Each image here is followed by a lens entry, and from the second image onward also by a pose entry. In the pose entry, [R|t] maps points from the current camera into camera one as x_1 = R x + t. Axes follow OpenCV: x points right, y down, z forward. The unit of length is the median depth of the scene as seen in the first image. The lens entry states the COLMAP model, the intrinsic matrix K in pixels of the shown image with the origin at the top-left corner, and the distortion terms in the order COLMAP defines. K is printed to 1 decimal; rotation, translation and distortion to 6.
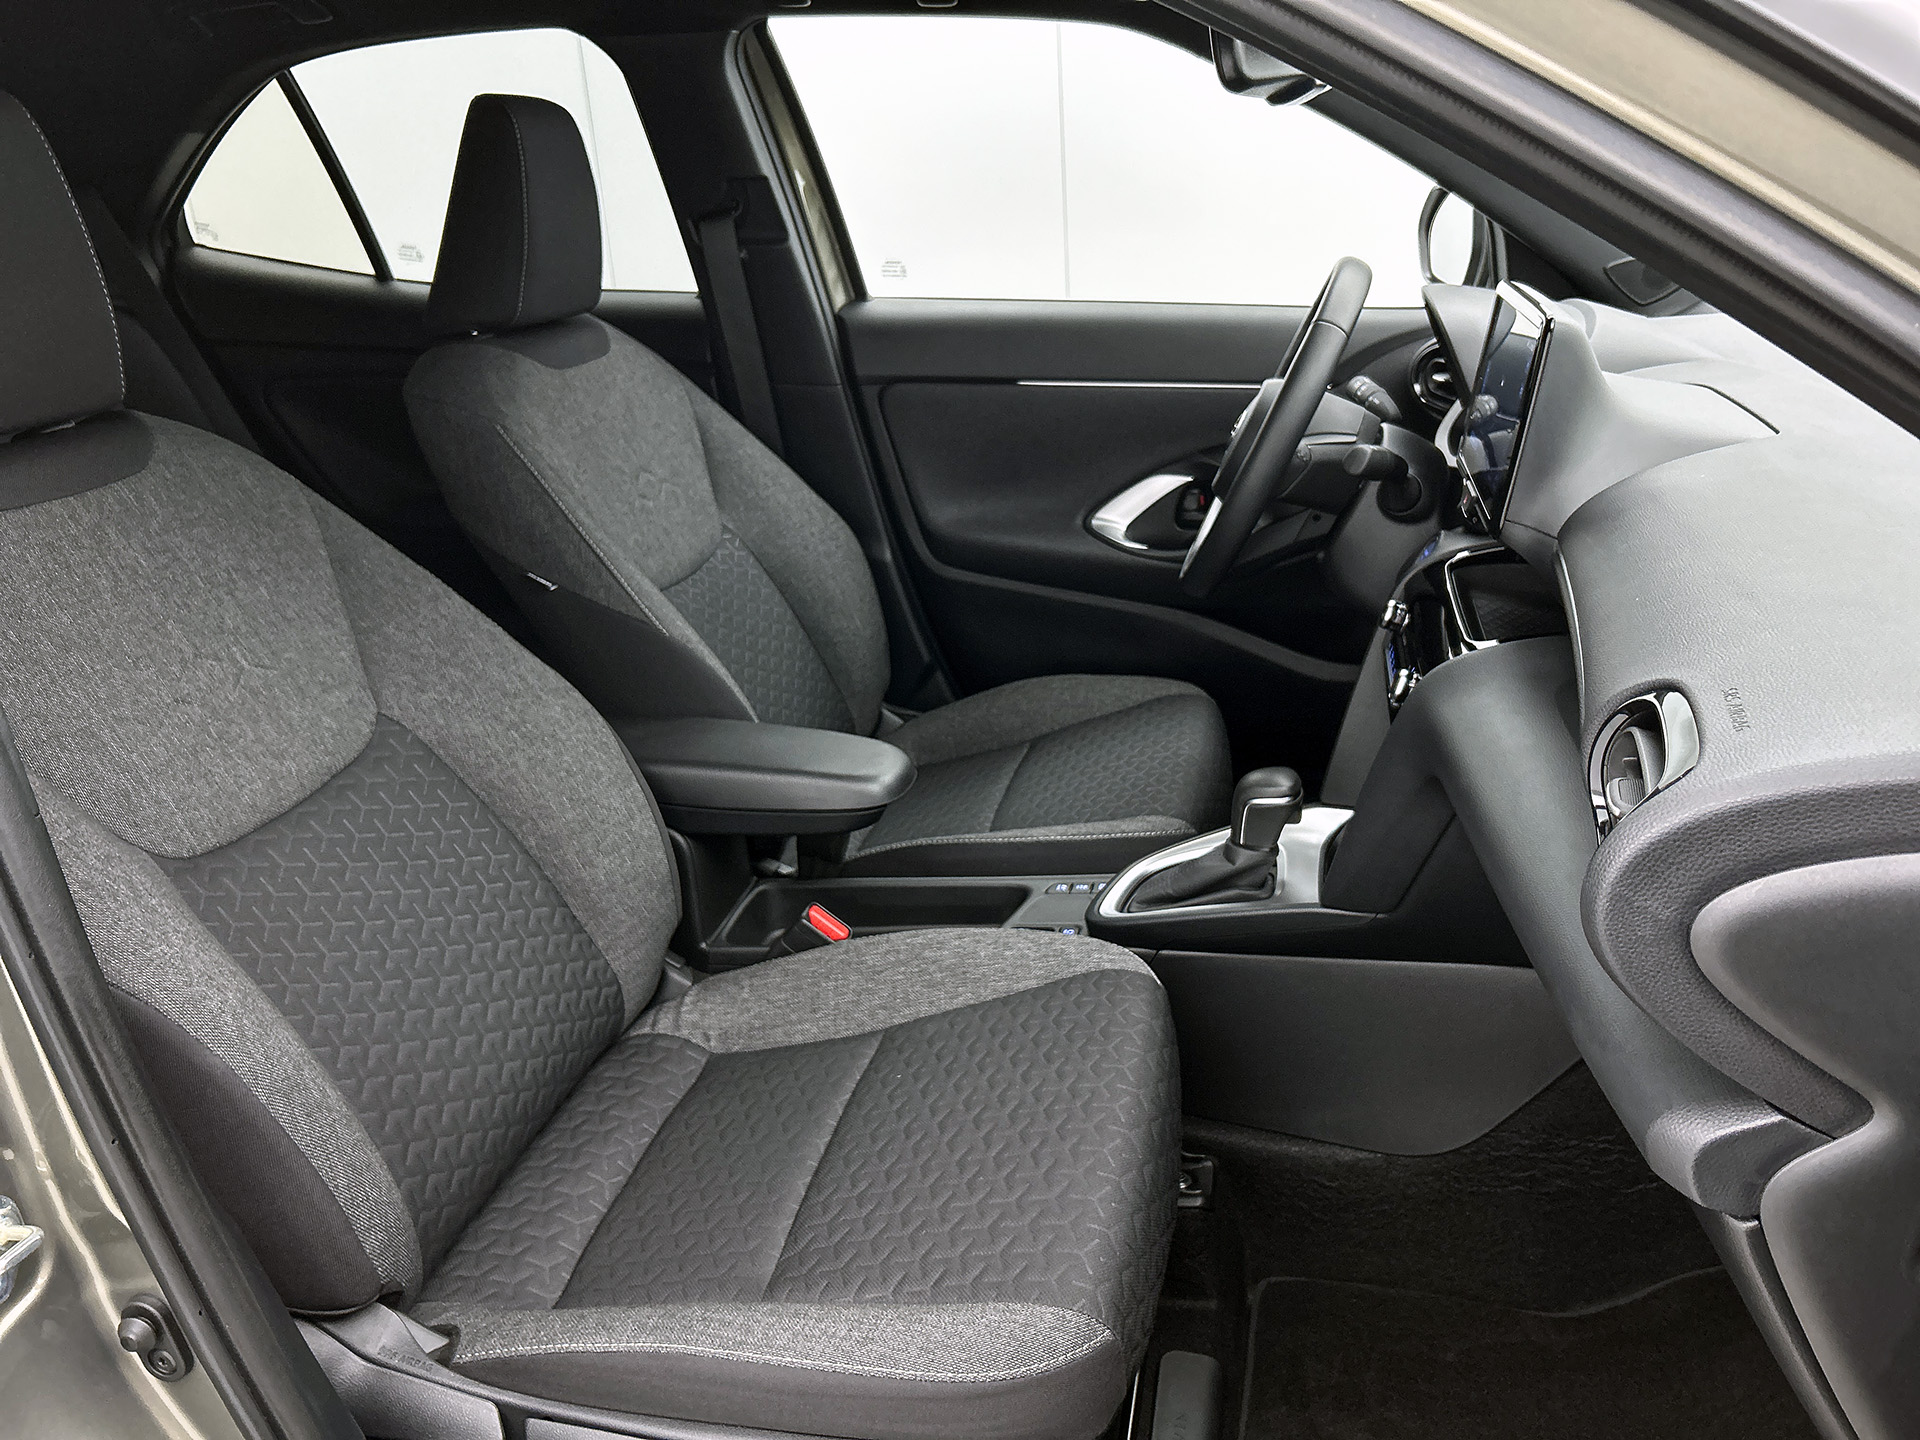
lens RADIAL K [[1420.1, 0, 962.3], [0, 1420.1, 707.9], [0, 0, 1]] dist [0.089743, -0.170734]
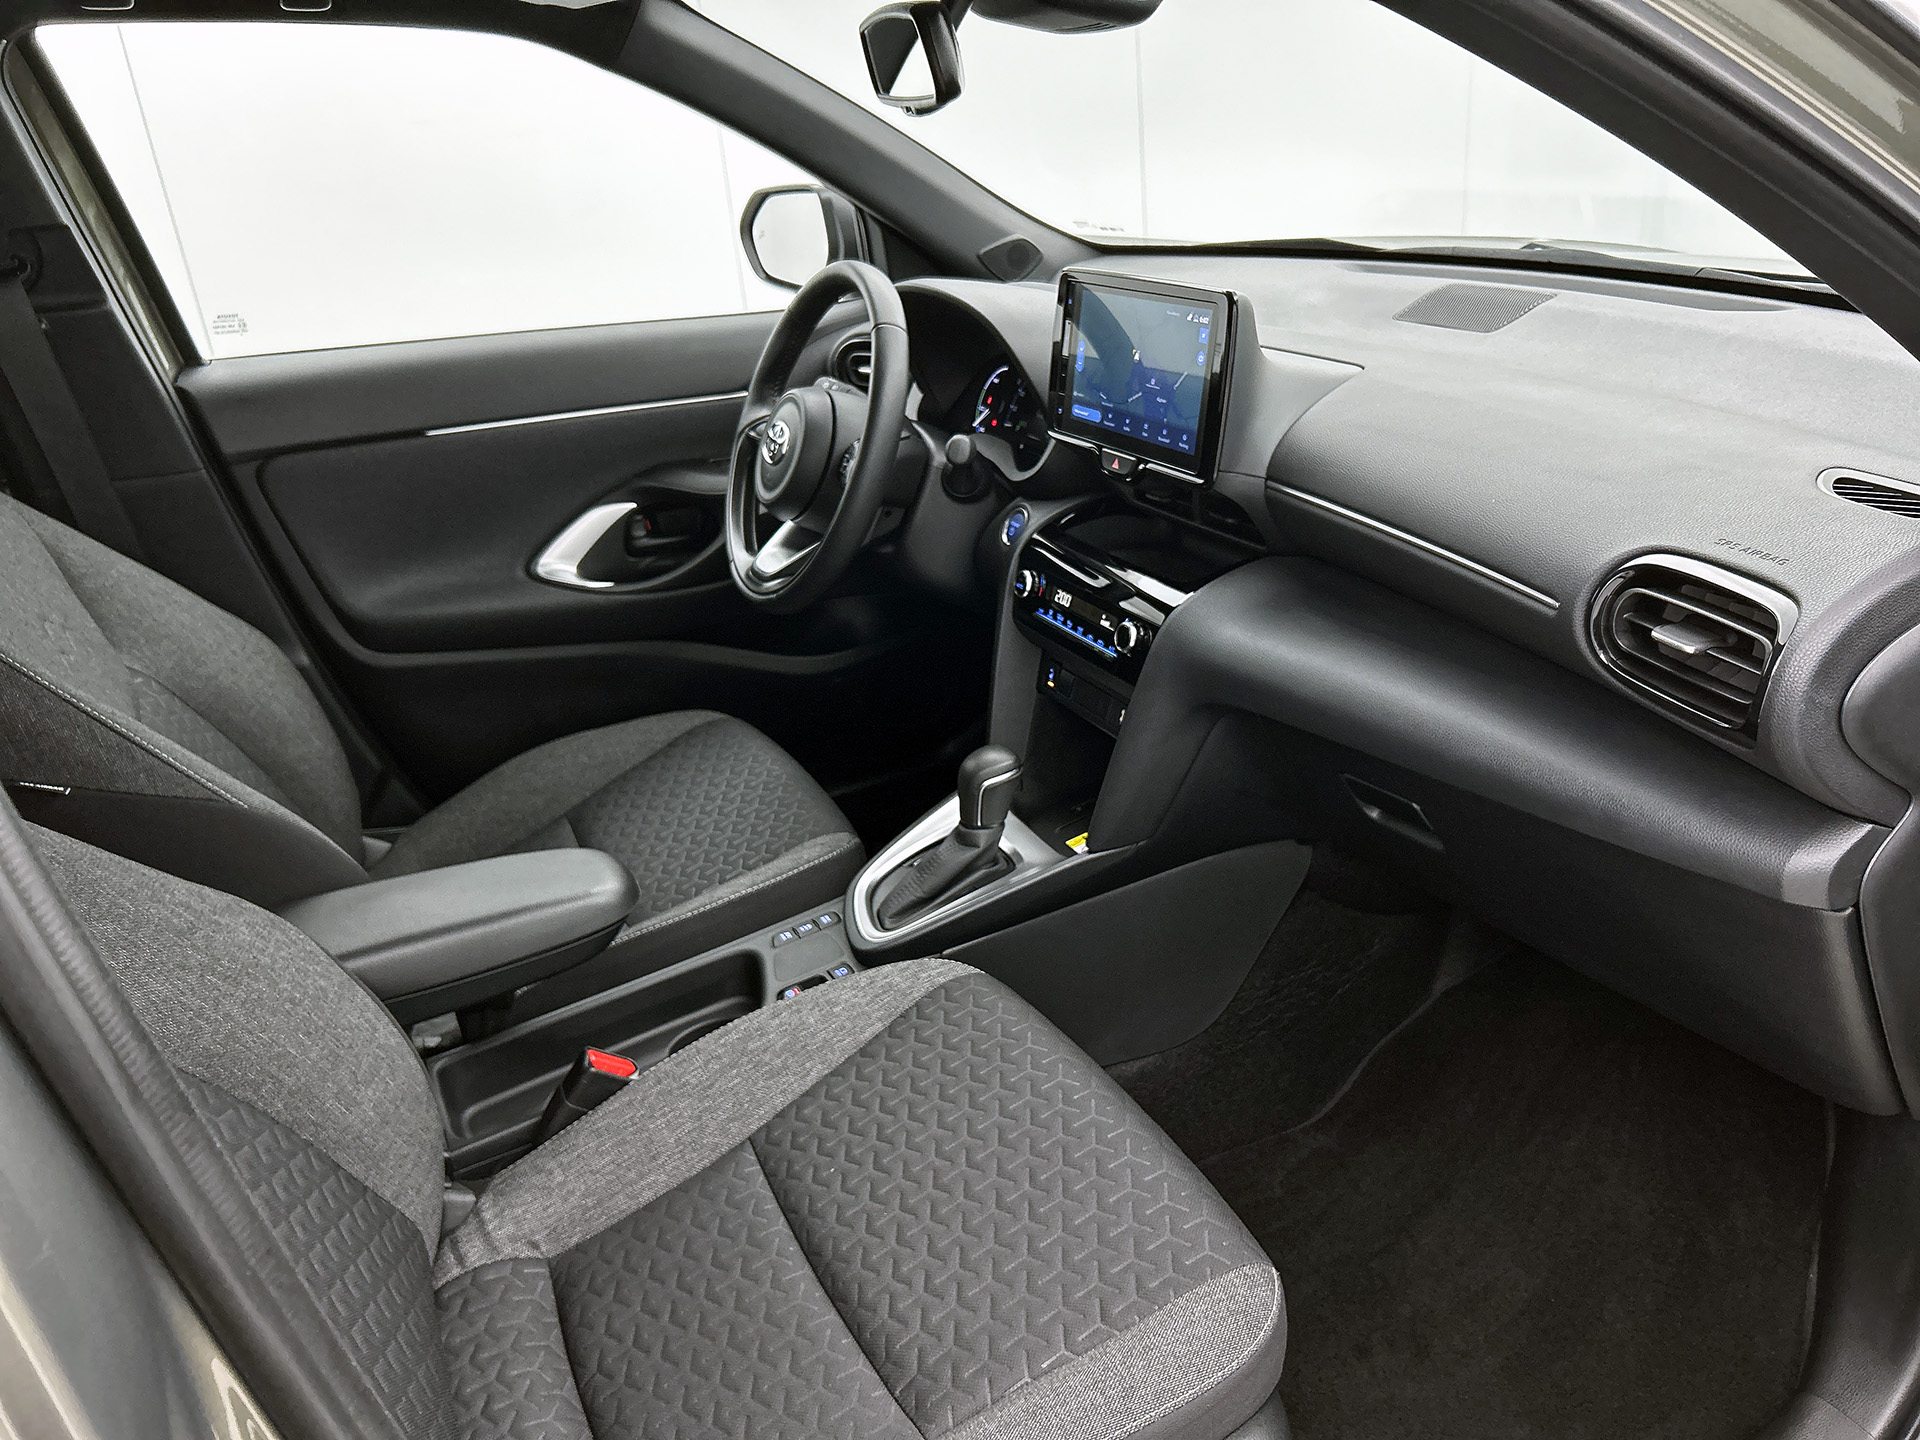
lens RADIAL K [[1436.6, 0, 960.0], [0, 1436.6, 720.0], [0, 0, 1]] dist [0.027091, -0.054865]
pose [[0.785770, -0.262351, 0.560123, -0.295358], [0.261737, 0.961547, 0.083192, -0.054206], [-0.560410, 0.081235, 0.824221, 0.113244]]
